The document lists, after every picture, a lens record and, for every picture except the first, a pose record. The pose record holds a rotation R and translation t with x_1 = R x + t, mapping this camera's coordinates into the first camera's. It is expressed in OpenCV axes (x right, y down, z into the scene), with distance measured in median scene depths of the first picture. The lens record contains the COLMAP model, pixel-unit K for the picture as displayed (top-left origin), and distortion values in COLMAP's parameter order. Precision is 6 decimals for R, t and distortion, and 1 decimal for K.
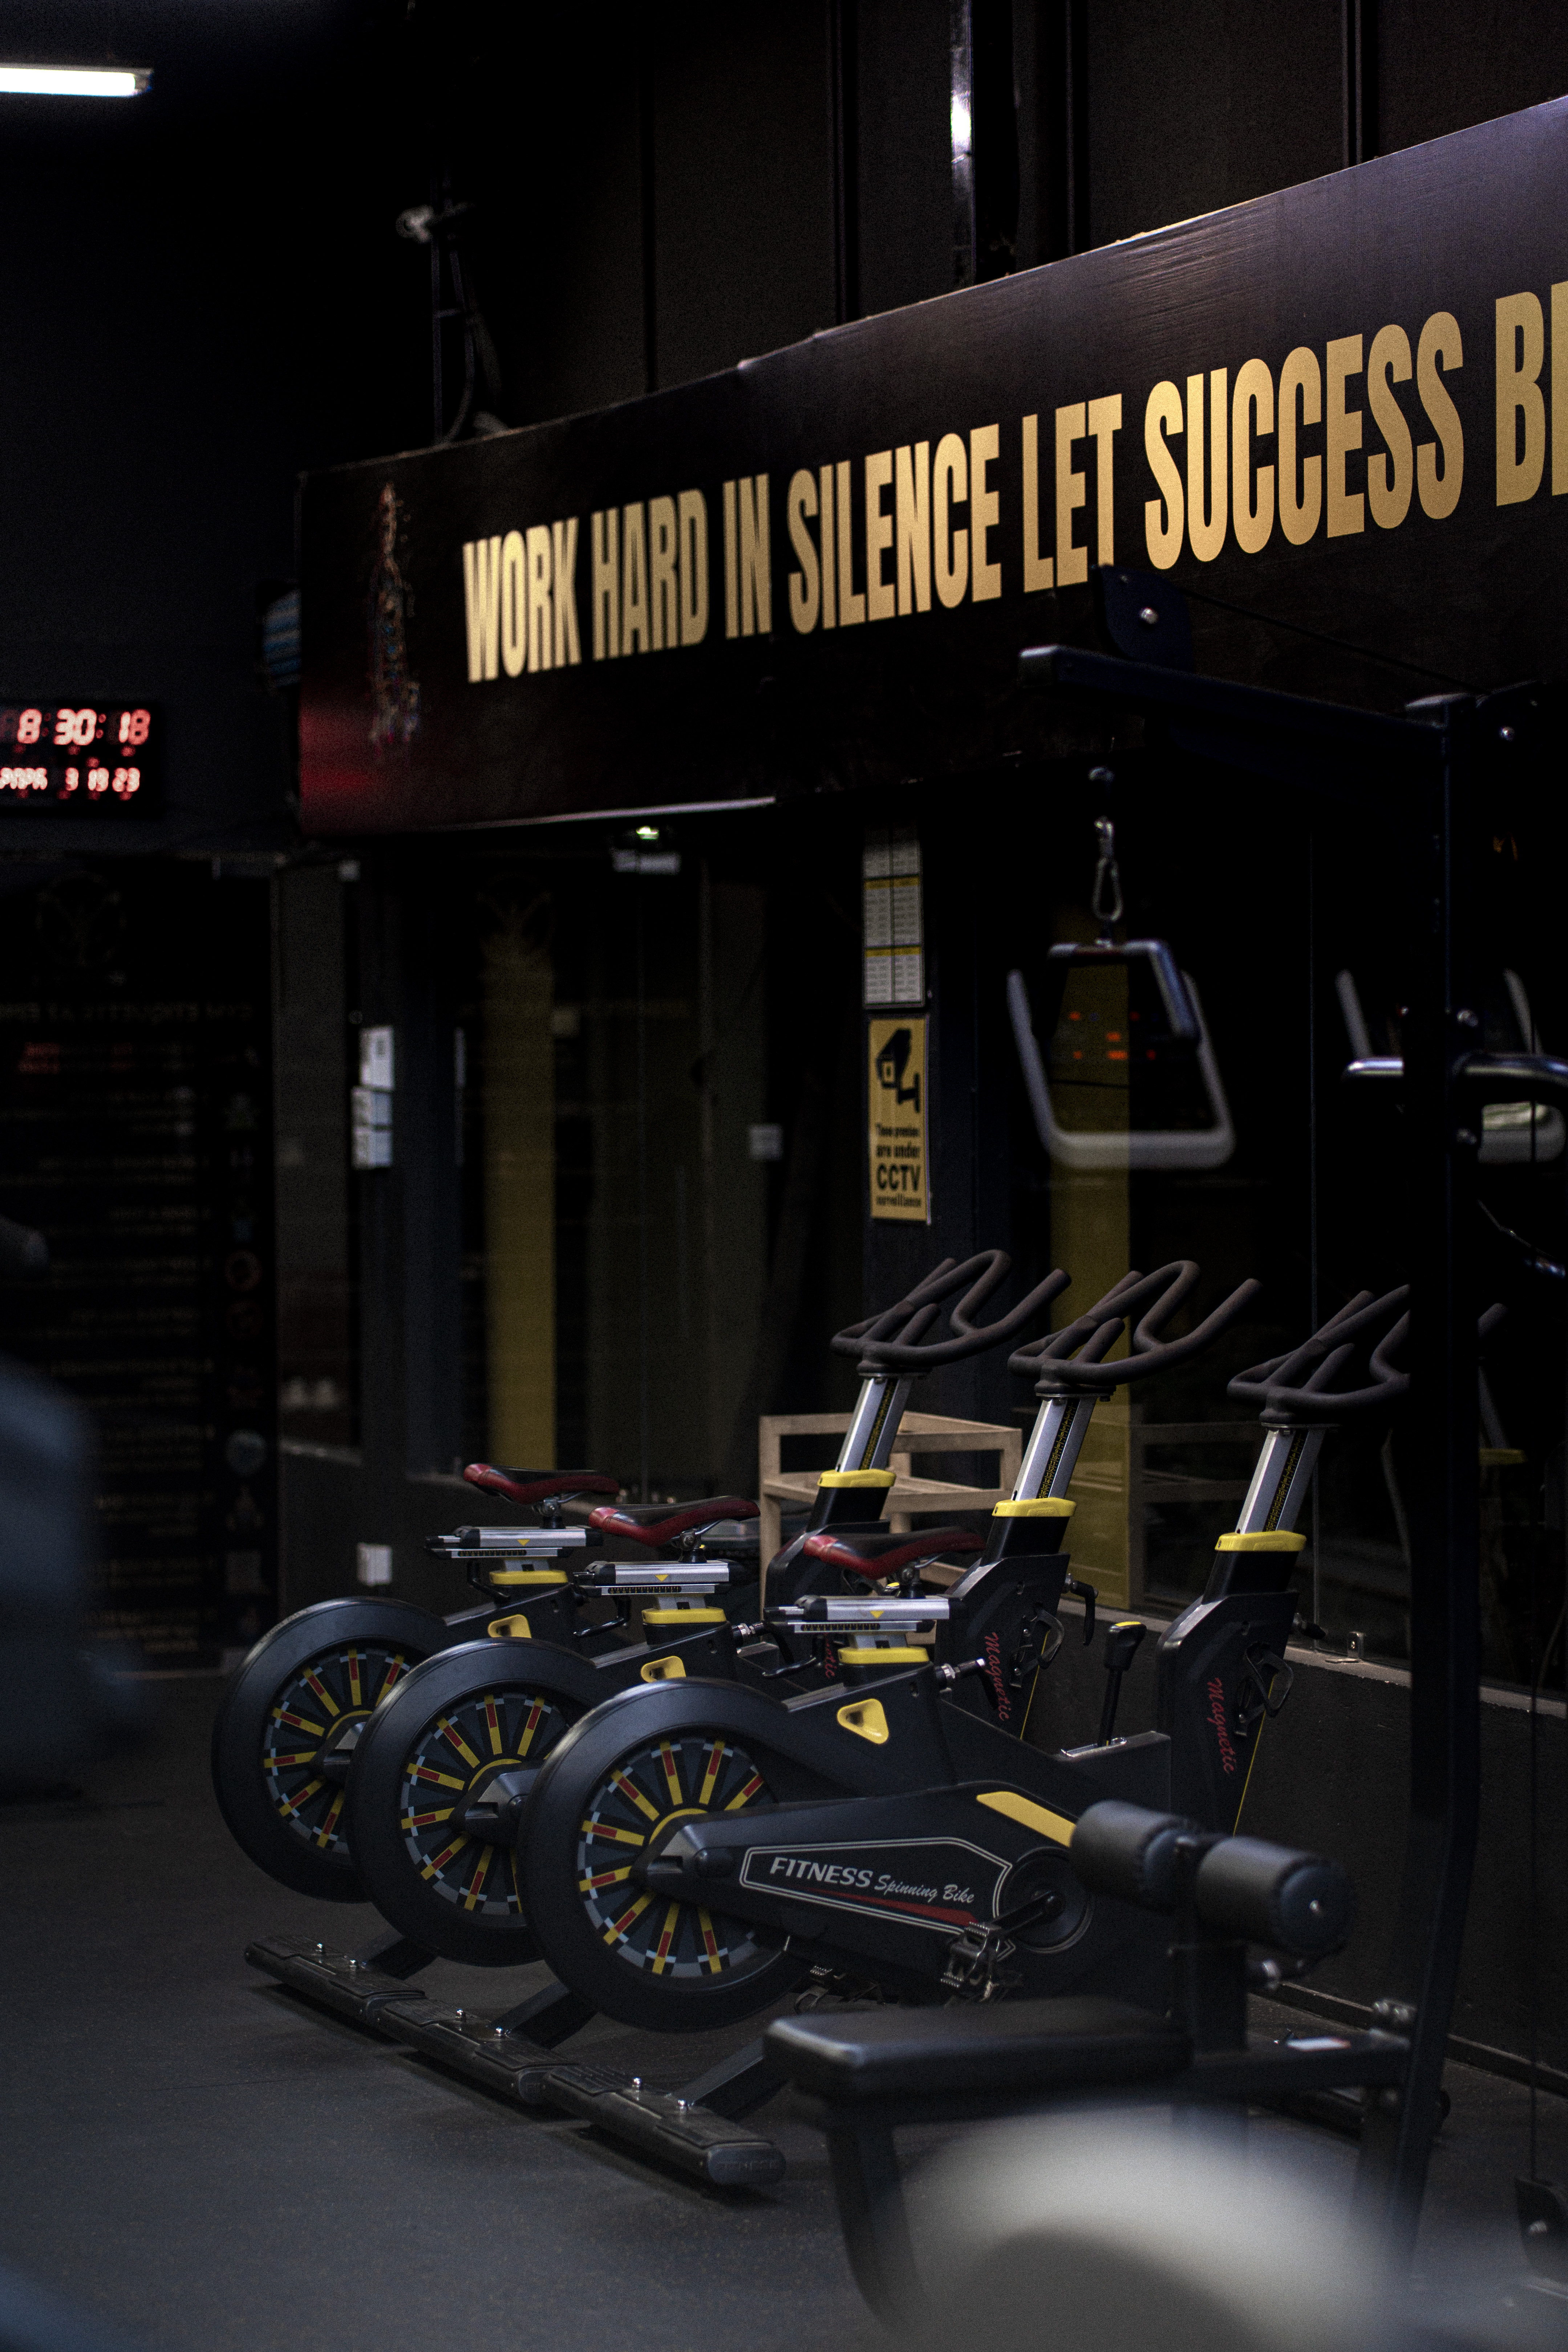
lens RADIAL K [[5805.4, 0, 1259.2], [0, 5805.4, 1176.9], [0, 0, 1]] dist [0.143685, -3.097551]
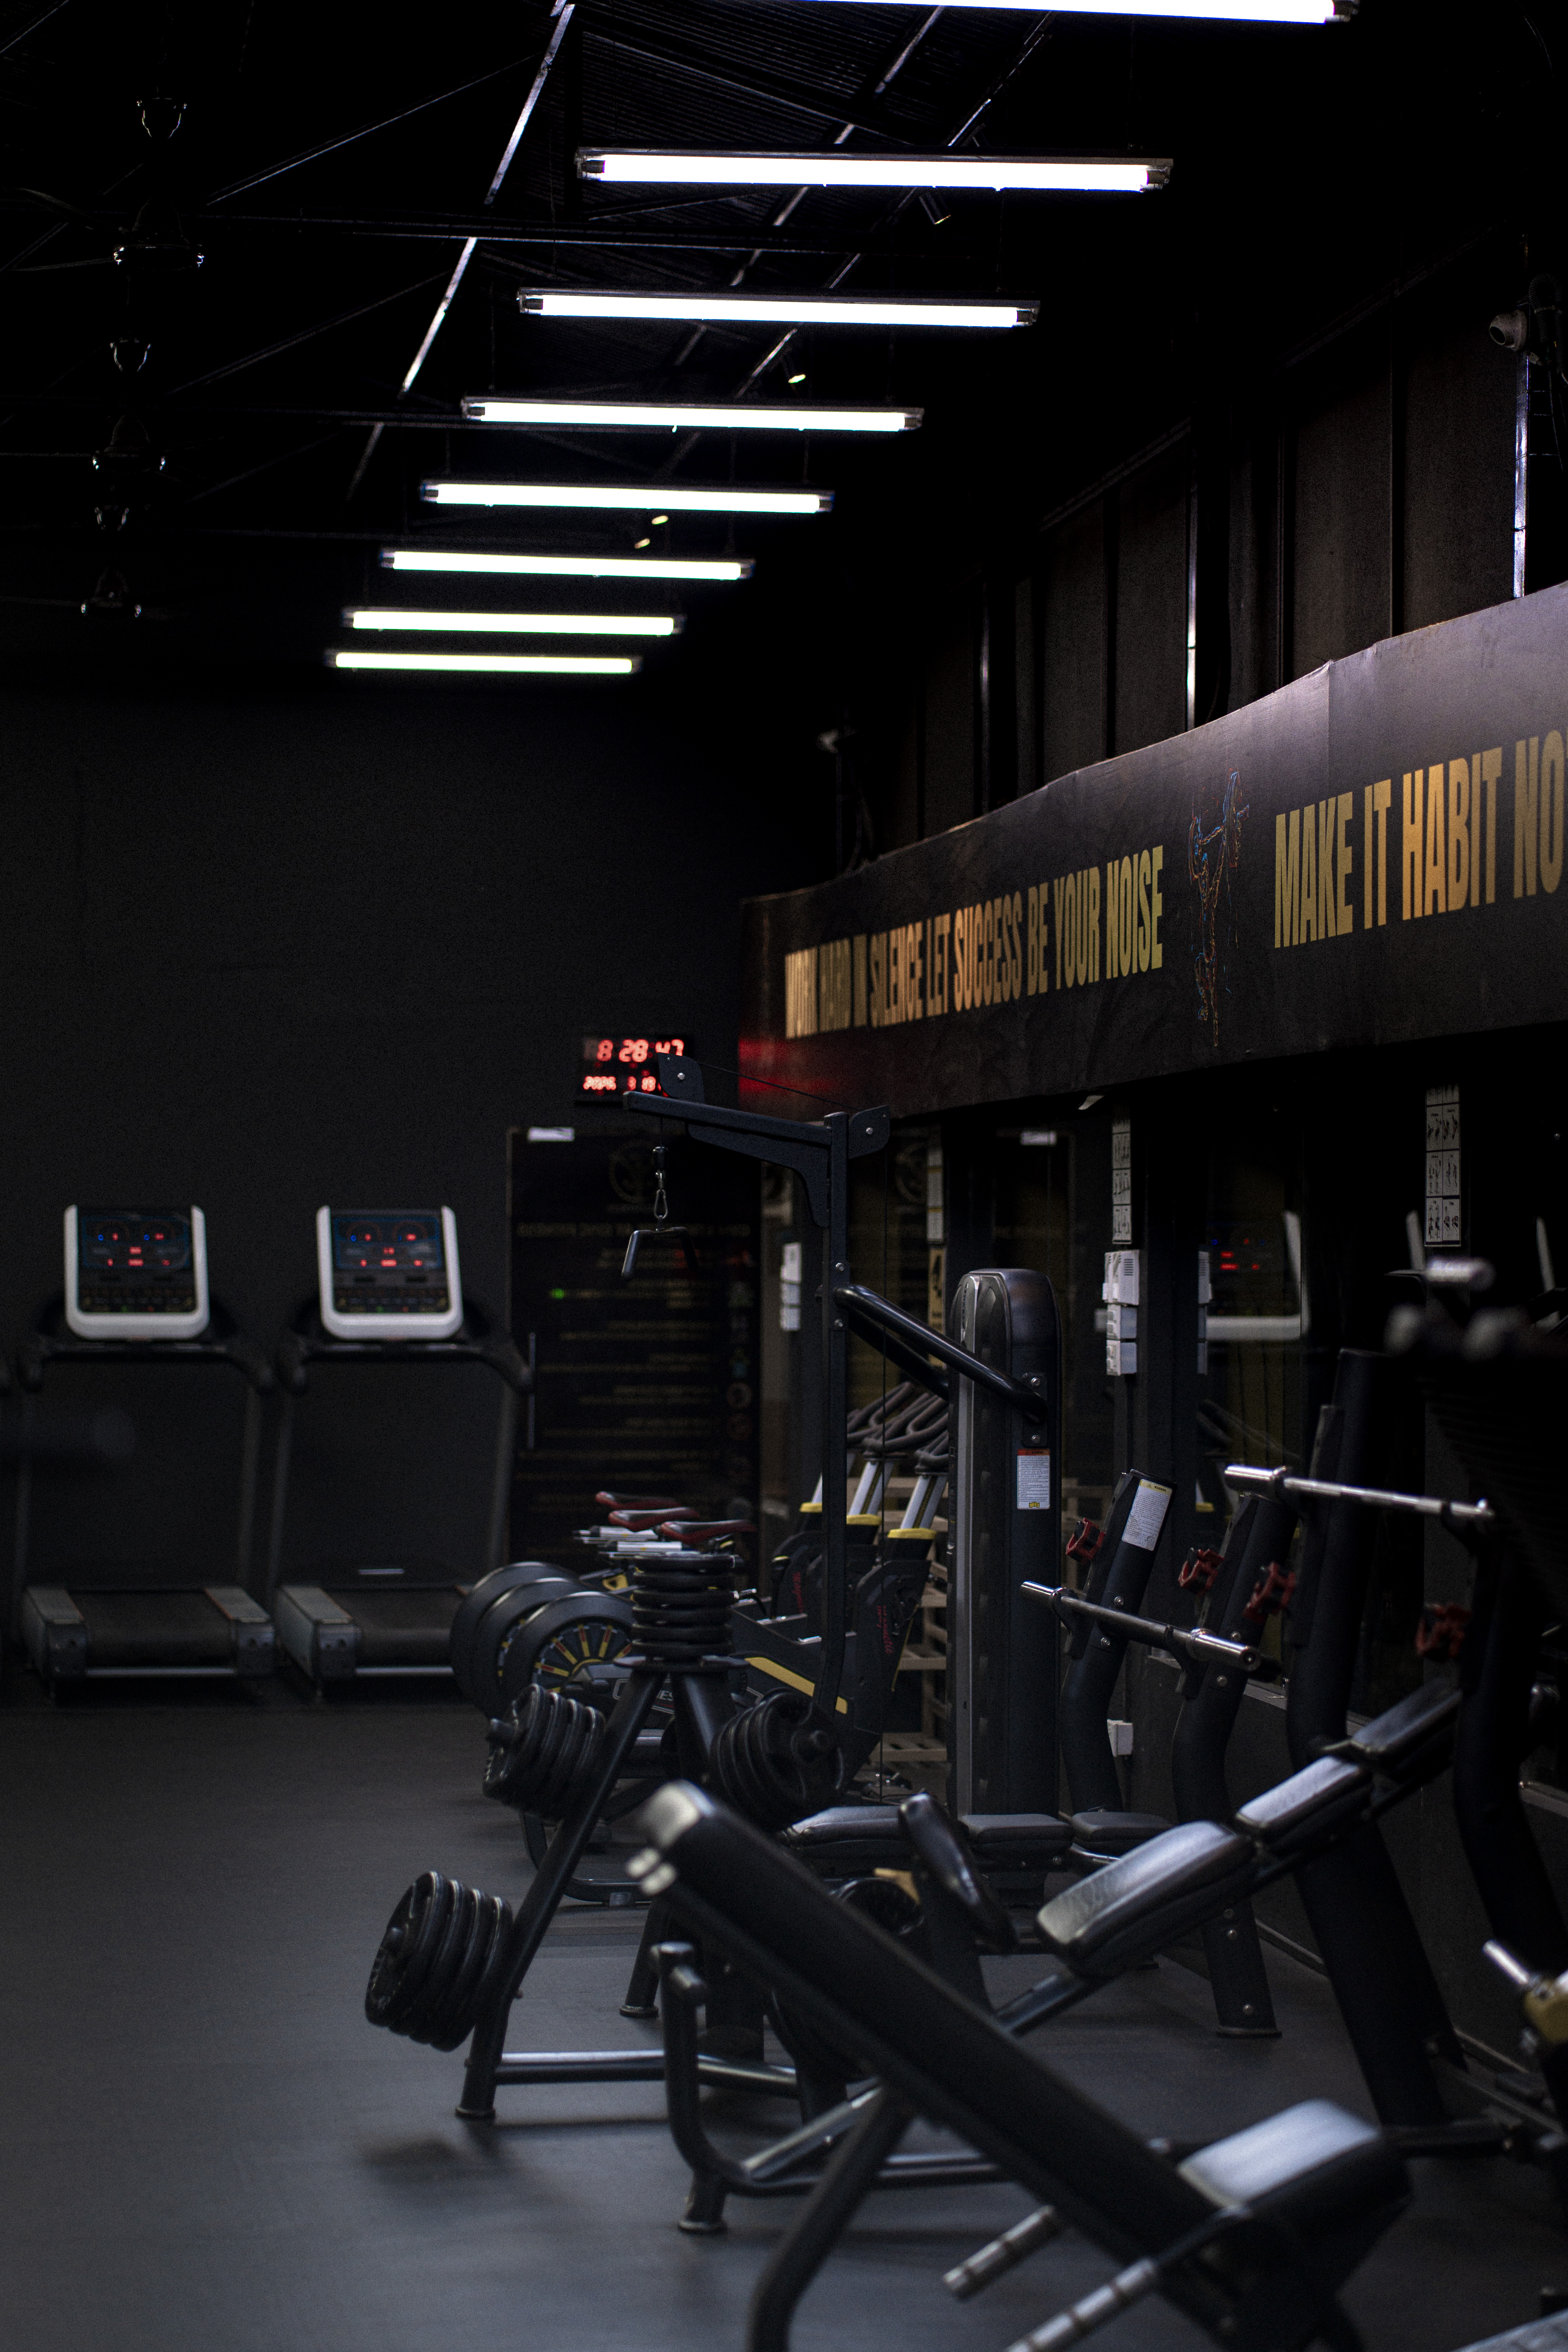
lens RADIAL K [[5663.8, 0, 784.0], [0, 5663.8, 1176.0], [0, 0, 1]] dist [0.154361, -3.100945]
pose [[0.953015, 0.003617, -0.302900, 0.397621], [-0.011934, 0.999601, -0.025612, -0.005377], [0.302687, 0.028024, 0.952678, -0.603105]]
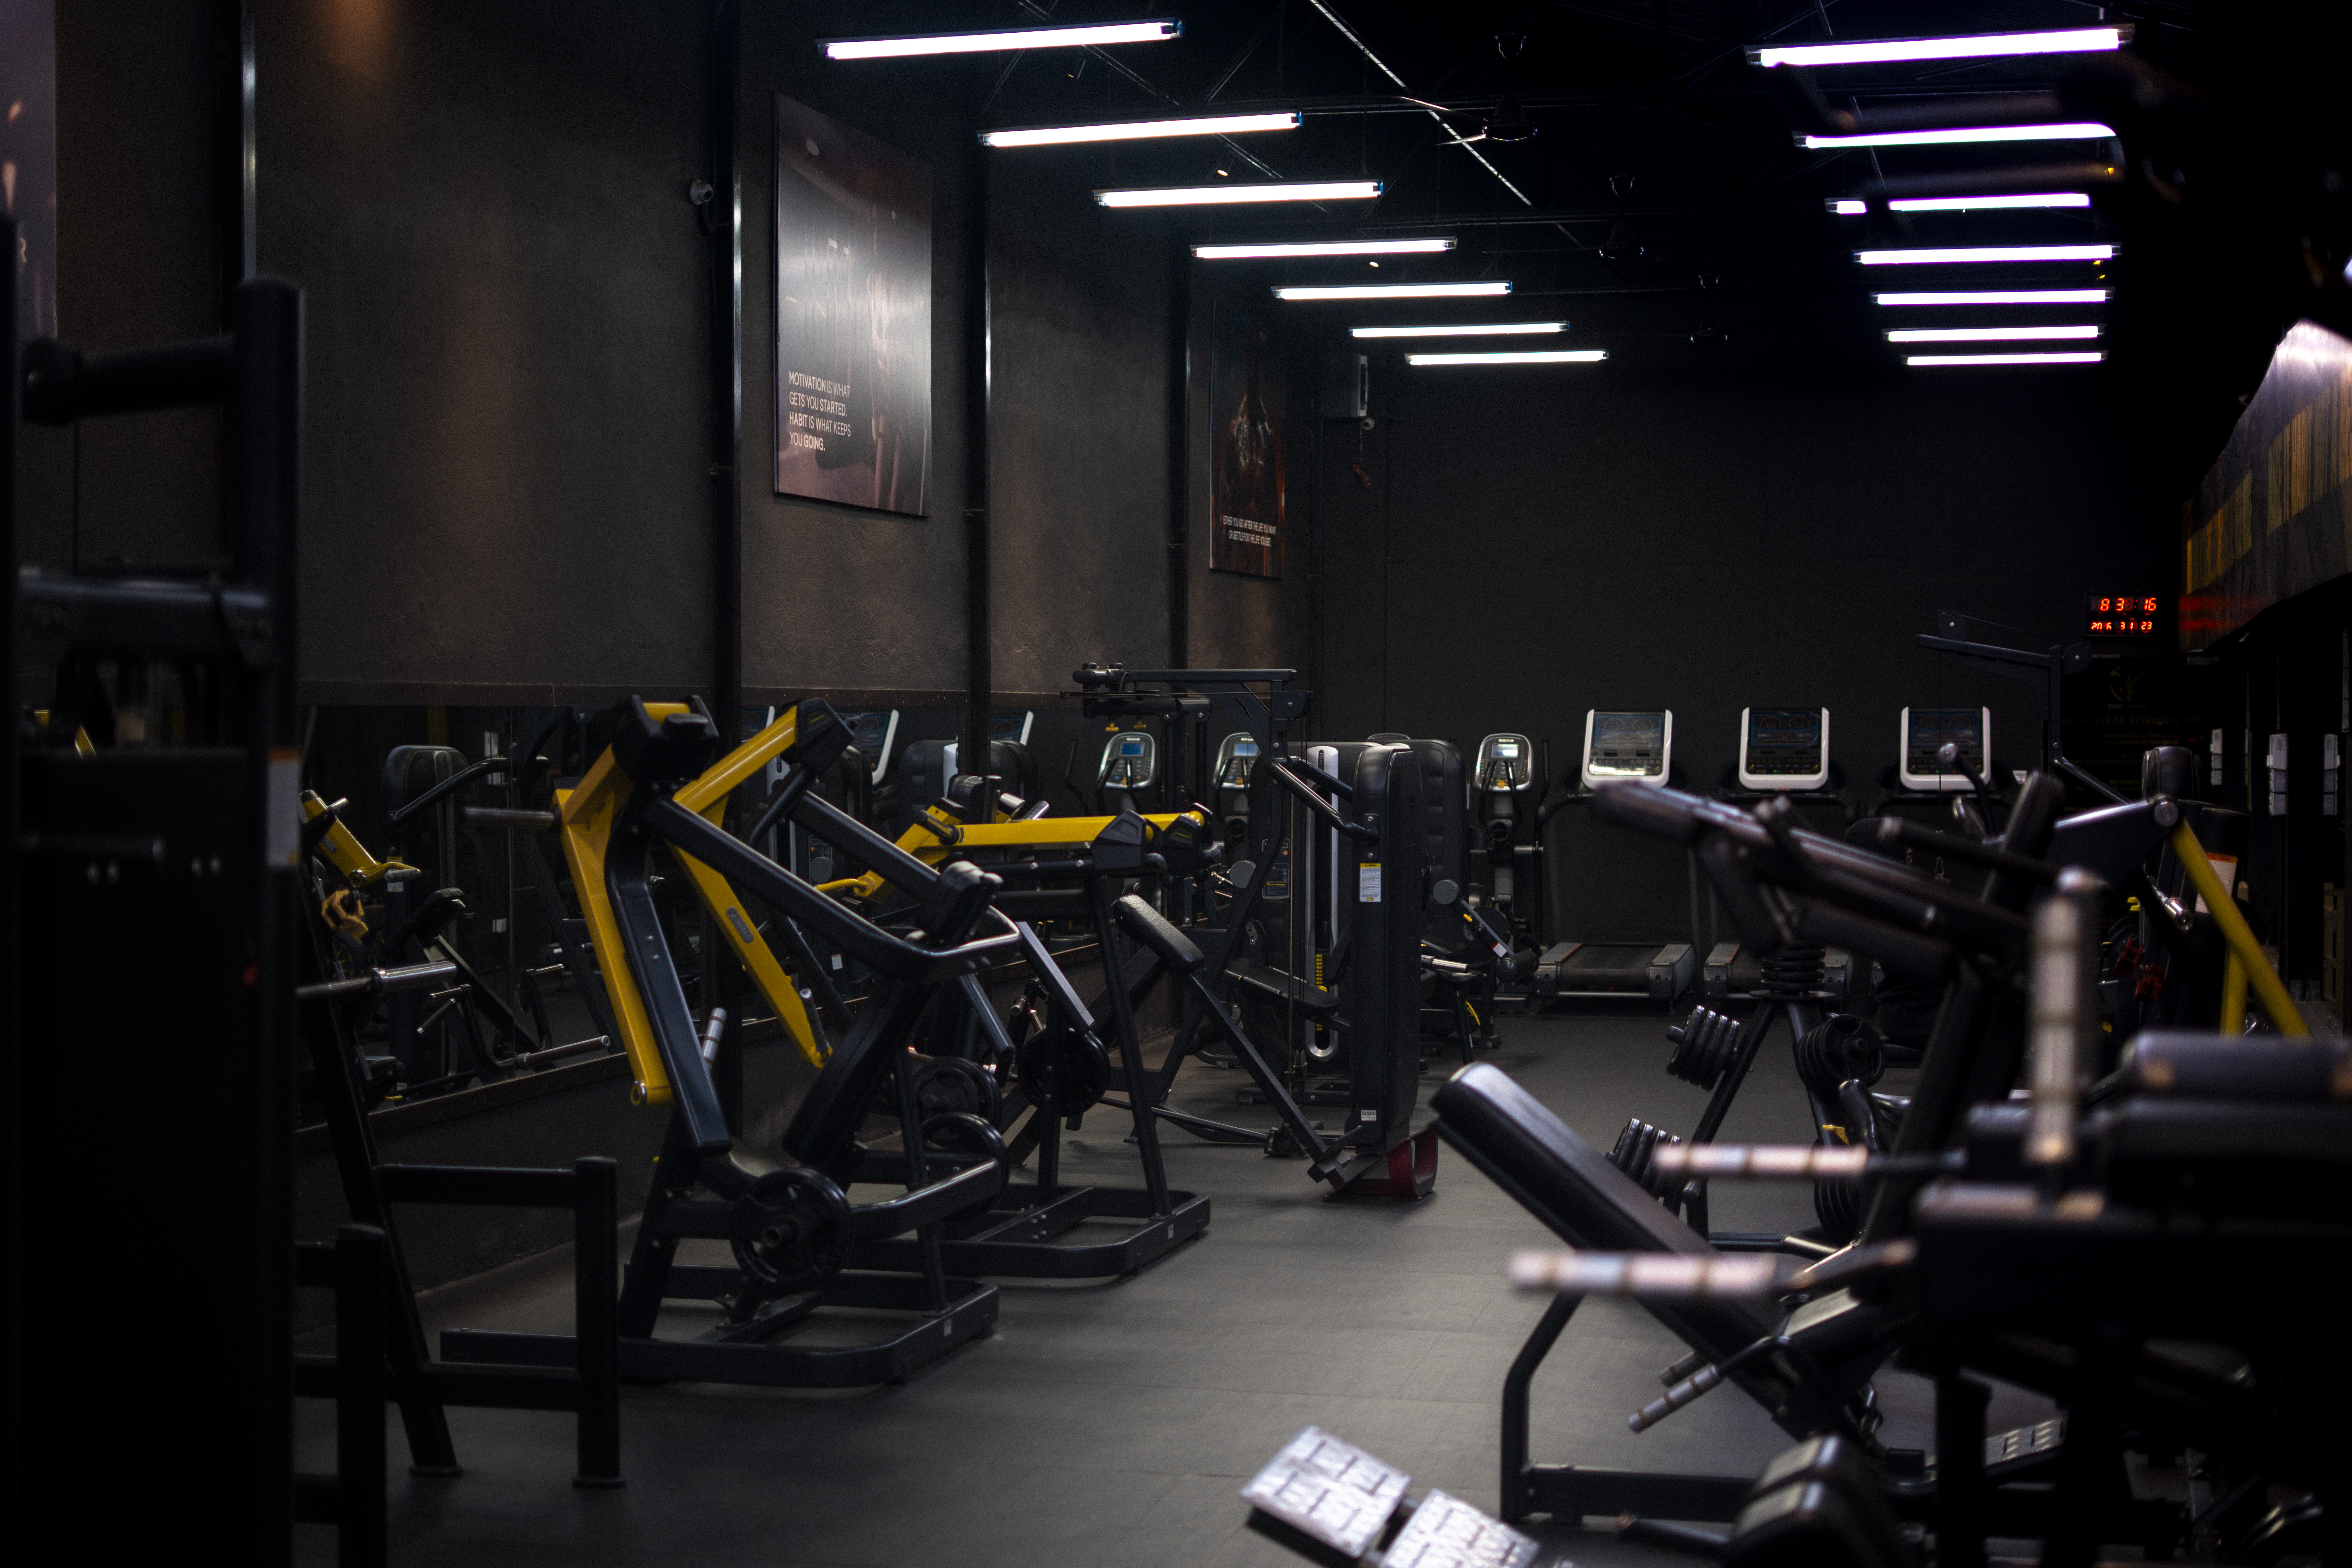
lens RADIAL K [[3542.8, 0, 1176.0], [0, 3542.8, 784.0], [0, 0, 1]] dist [-0.010621, -0.000837]
pose [[0.771793, 0.013285, -0.635735, 0.574639], [-0.011770, 0.999909, 0.006606, -0.008753], [0.635765, 0.002384, 0.771879, -0.537208]]
